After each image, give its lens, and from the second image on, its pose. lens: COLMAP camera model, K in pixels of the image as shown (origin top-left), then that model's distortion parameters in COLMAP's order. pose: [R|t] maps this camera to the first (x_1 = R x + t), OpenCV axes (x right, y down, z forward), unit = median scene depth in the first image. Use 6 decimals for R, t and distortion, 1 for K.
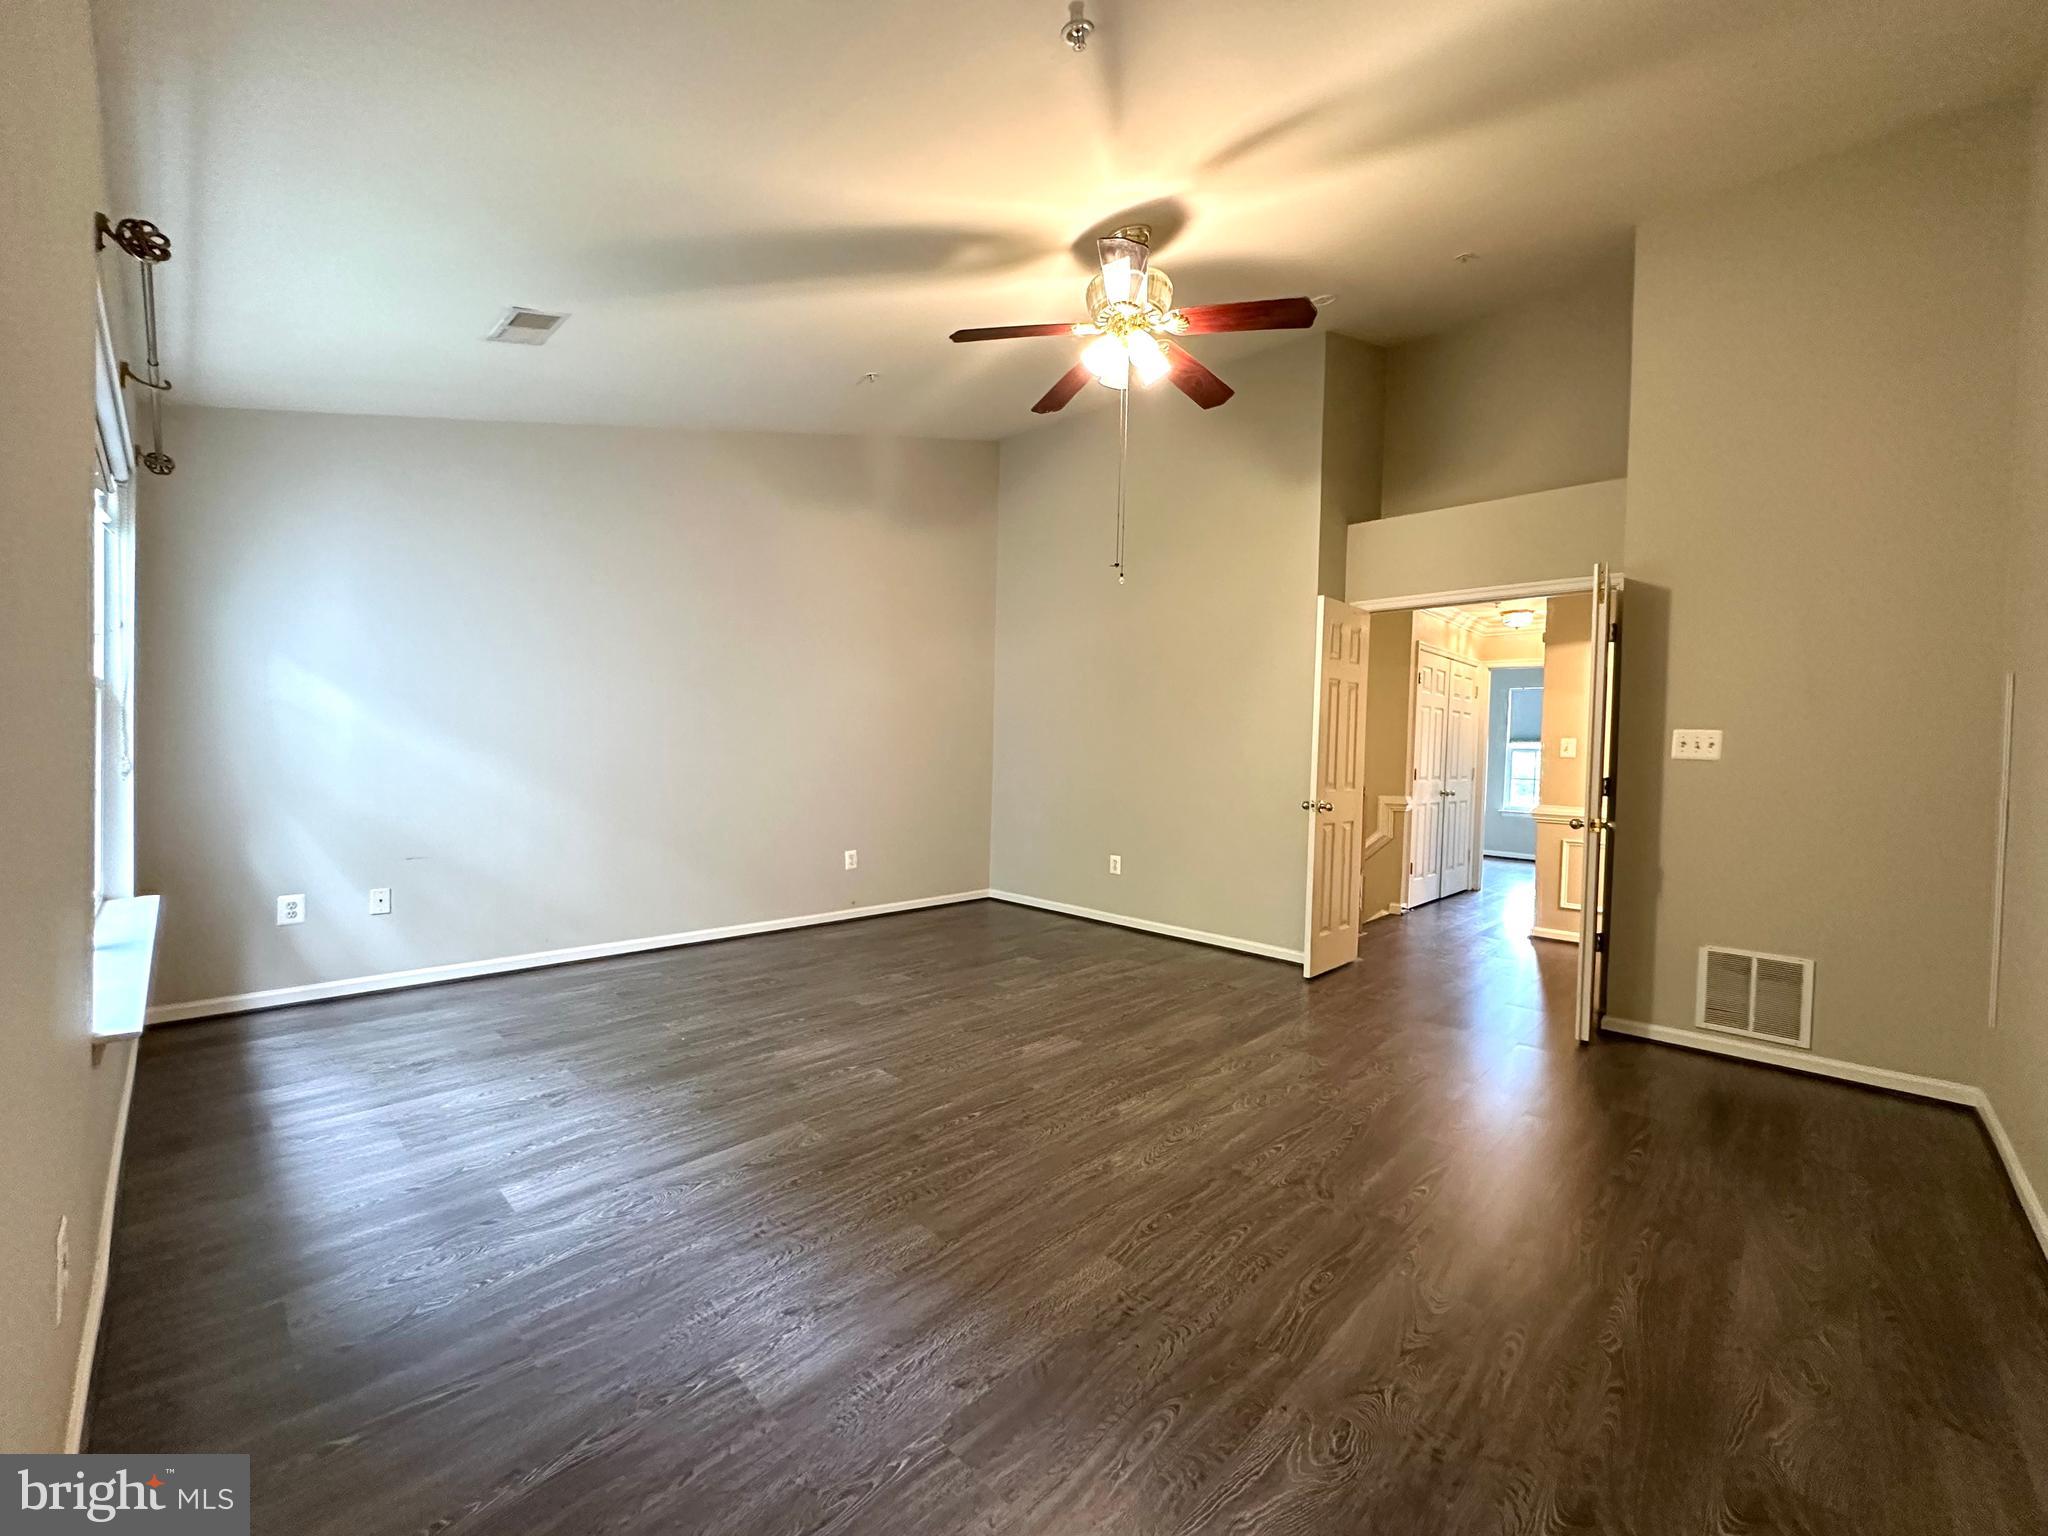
lens RADIAL K [[816.4, 0, 1023.0], [0, 816.4, 768.4], [0, 0, 1]] dist [-0.003457, 0.000446]
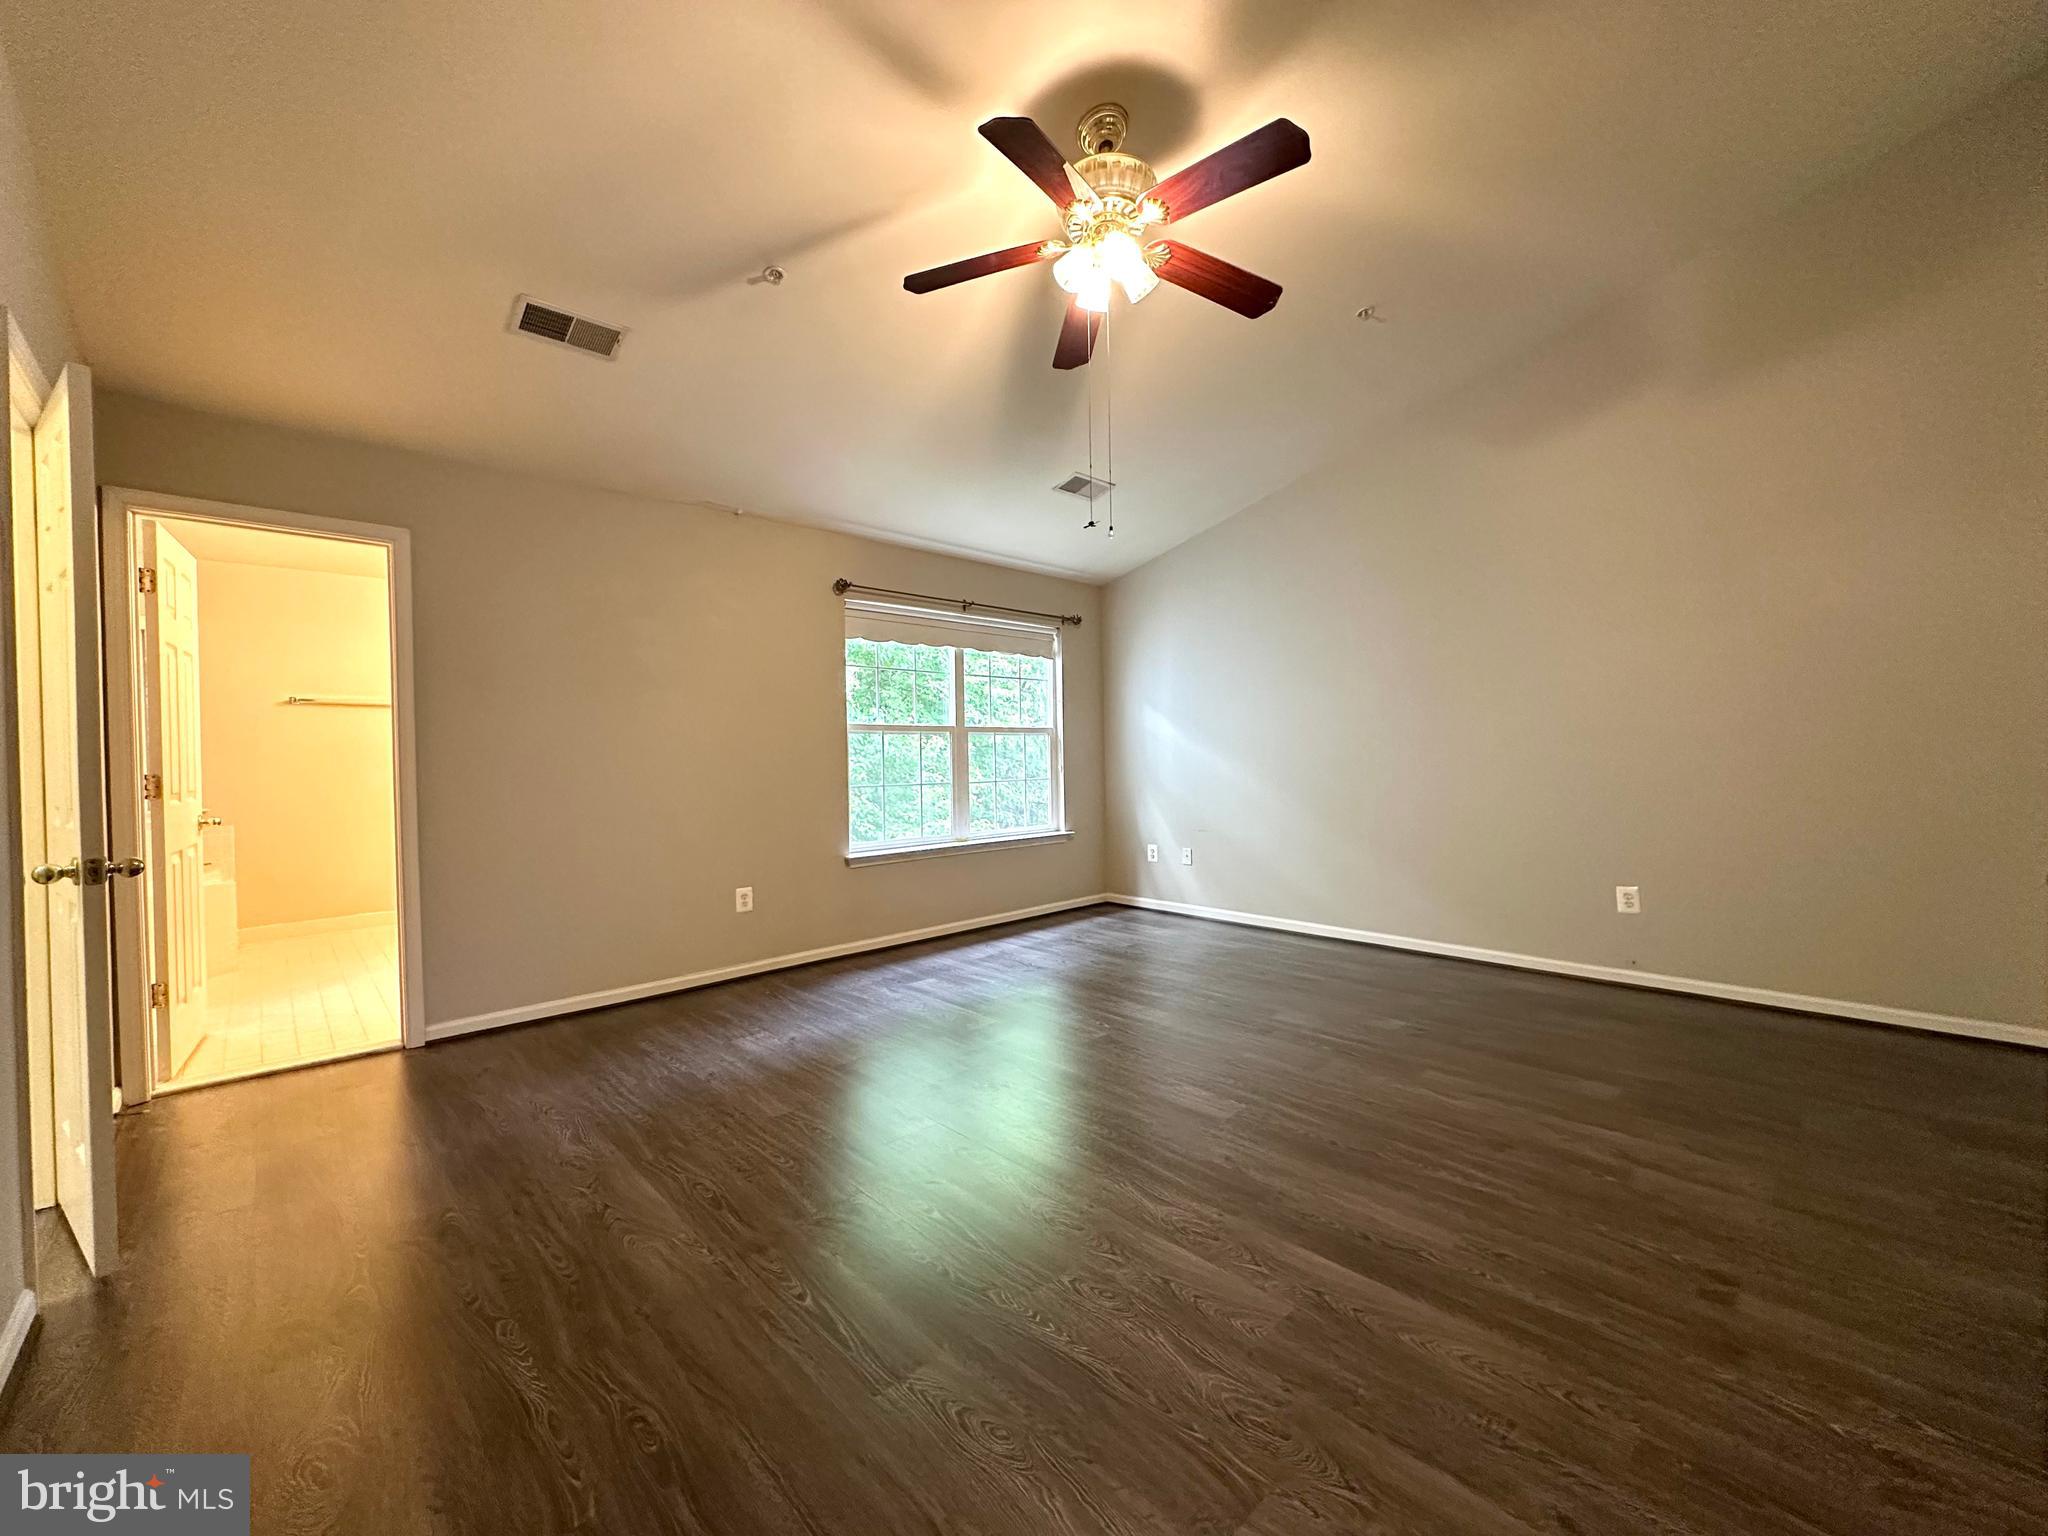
lens RADIAL K [[816.4, 0, 1023.0], [0, 816.4, 768.4], [0, 0, 1]] dist [-0.003457, 0.000446]
pose [[-0.044879, -0.010692, -0.998935, 0.994231], [-0.009378, 0.999903, -0.010281, 0.020106], [0.998948, 0.008907, -0.044975, 0.982595]]
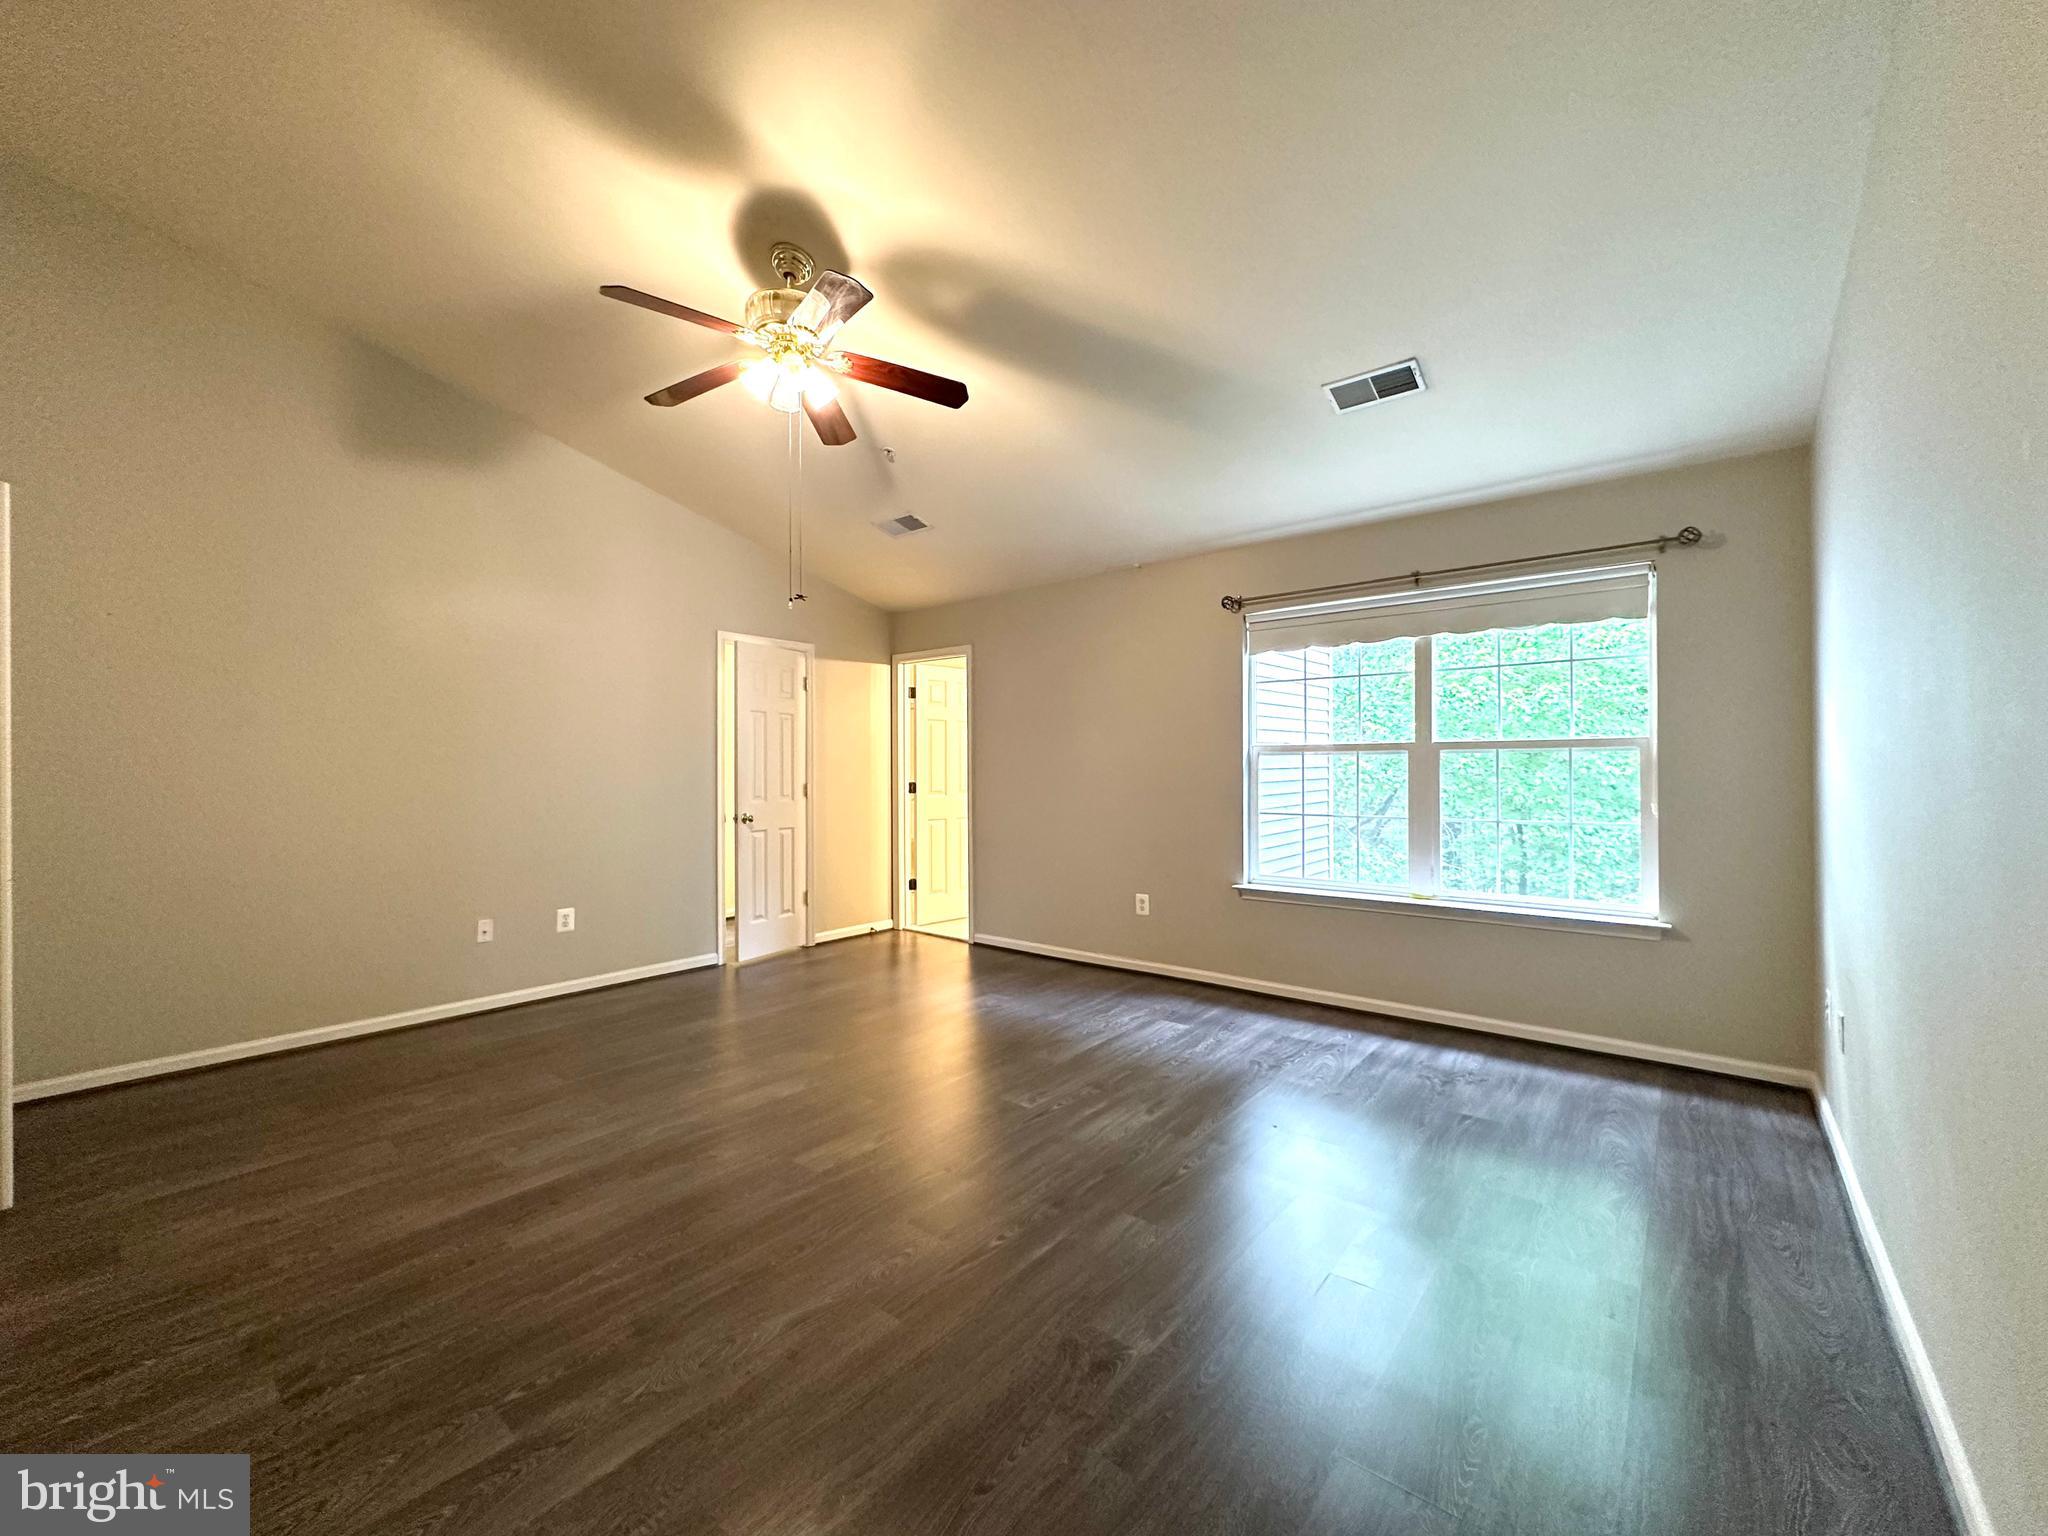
lens RADIAL K [[816.4, 0, 1023.0], [0, 816.4, 768.4], [0, 0, 1]] dist [-0.003457, 0.000446]
pose [[-0.996159, -0.022344, -0.084659, -0.081401], [-0.024394, 0.999432, 0.023258, -0.066641], [0.084091, 0.025234, -0.996138, 2.074957]]
